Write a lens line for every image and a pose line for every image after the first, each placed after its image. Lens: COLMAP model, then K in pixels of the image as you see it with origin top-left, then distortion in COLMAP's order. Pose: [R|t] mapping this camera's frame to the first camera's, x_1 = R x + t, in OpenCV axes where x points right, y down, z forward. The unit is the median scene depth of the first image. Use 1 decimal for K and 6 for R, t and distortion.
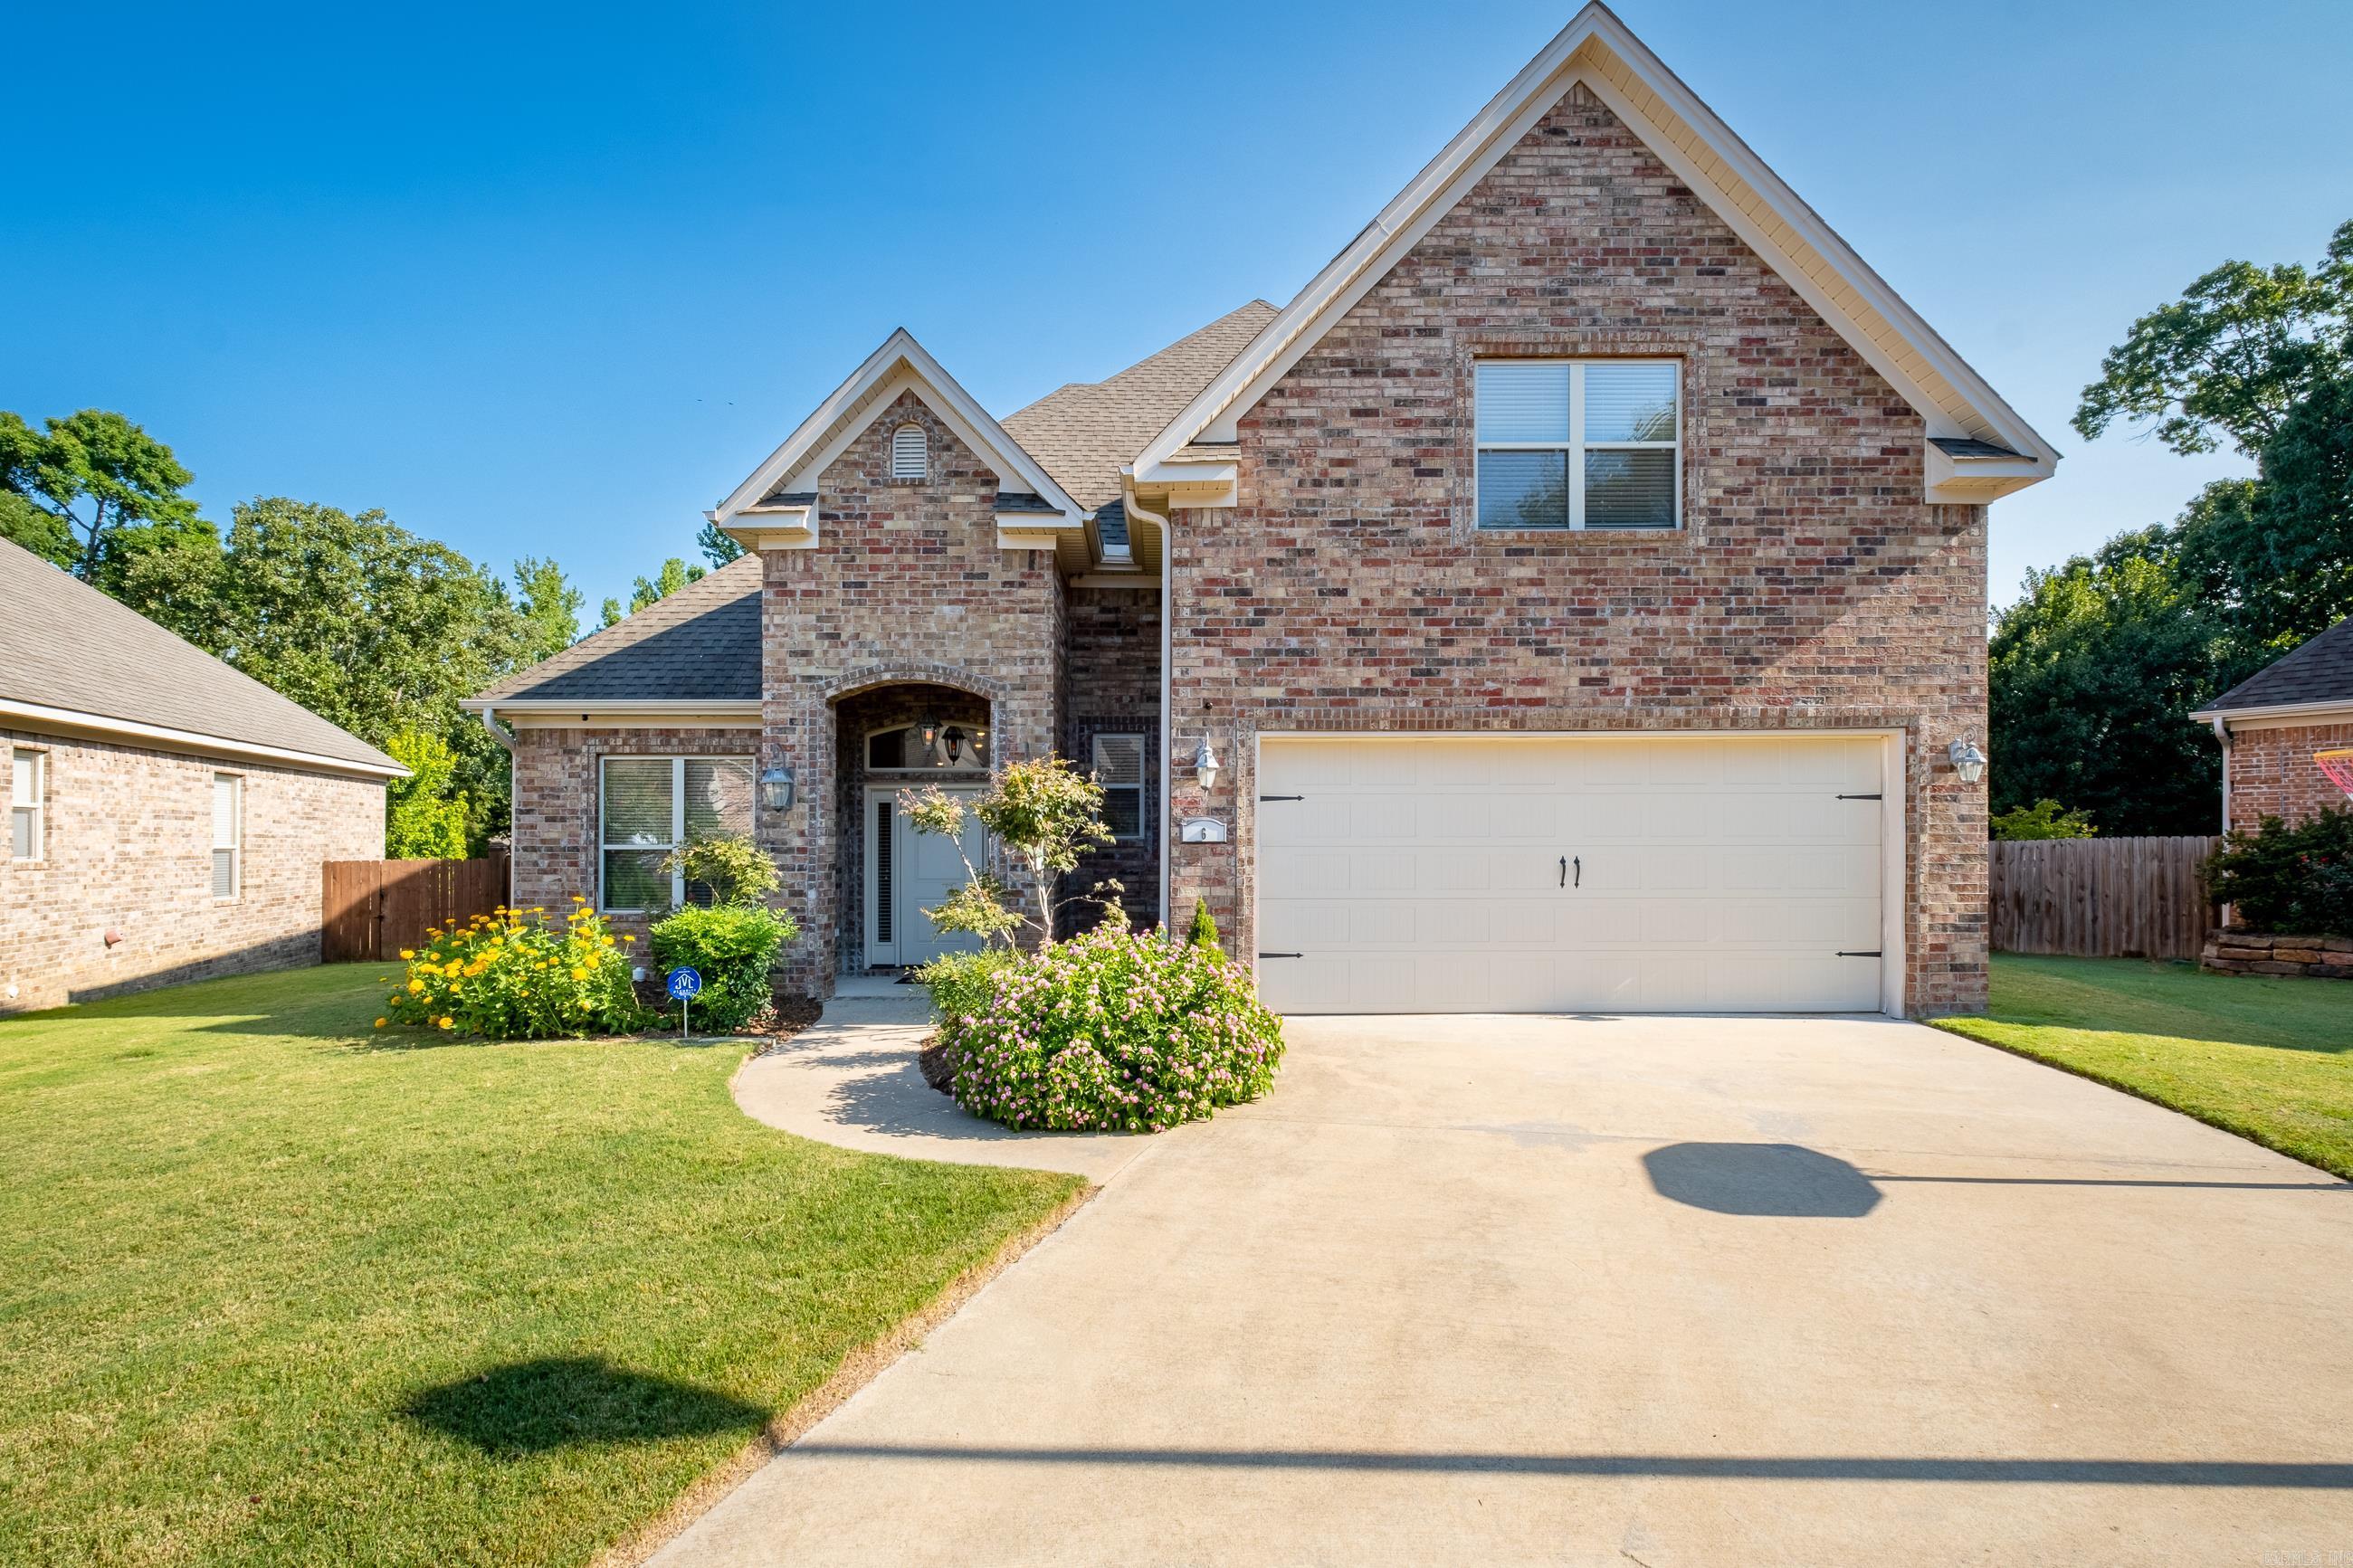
lens RADIAL K [[1059.1, 0, 1185.3], [0, 1059.1, 759.7], [0, 0, 1]] dist [-0.001818, -0.000152]
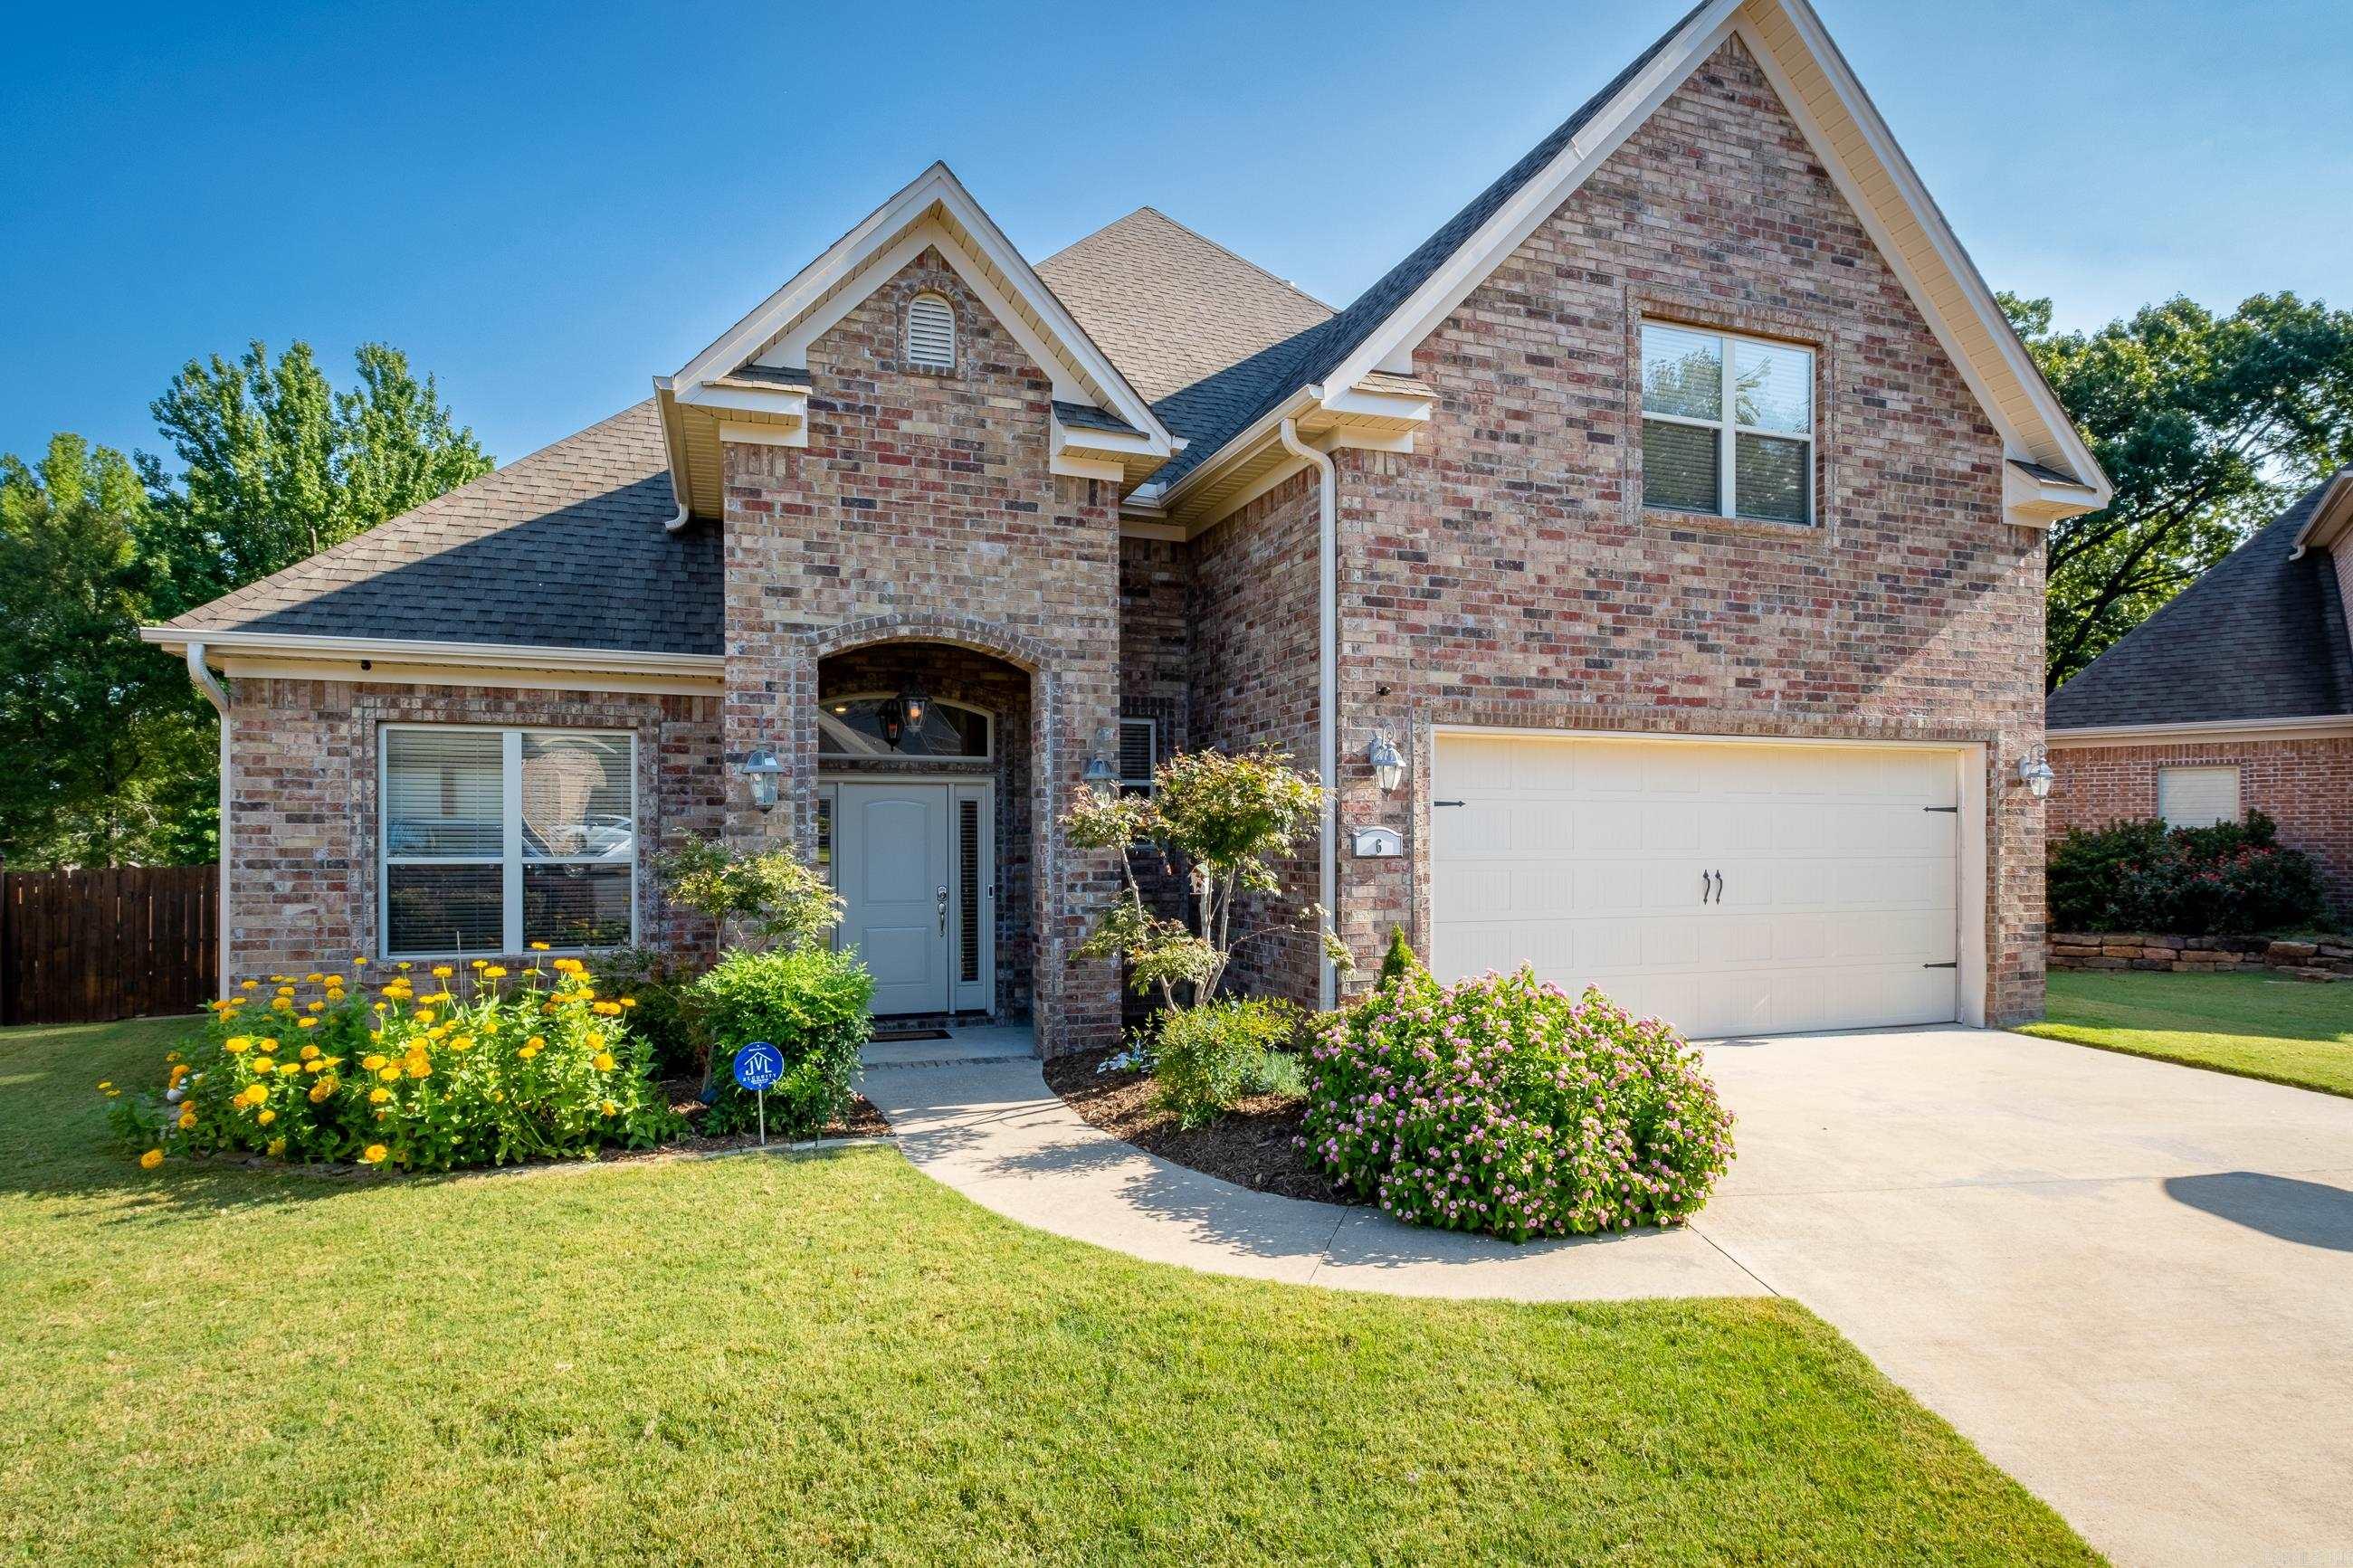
lens RADIAL K [[1194.7, 0, 1176.3], [0, 1194.7, 766.0], [0, 0, 1]] dist [-0.001950, 0.000985]
pose [[0.944675, 0.022339, 0.327248, -0.420667], [-0.027131, 0.999581, 0.010085, 0.002383], [-0.326885, -0.018405, 0.944885, 0.165755]]
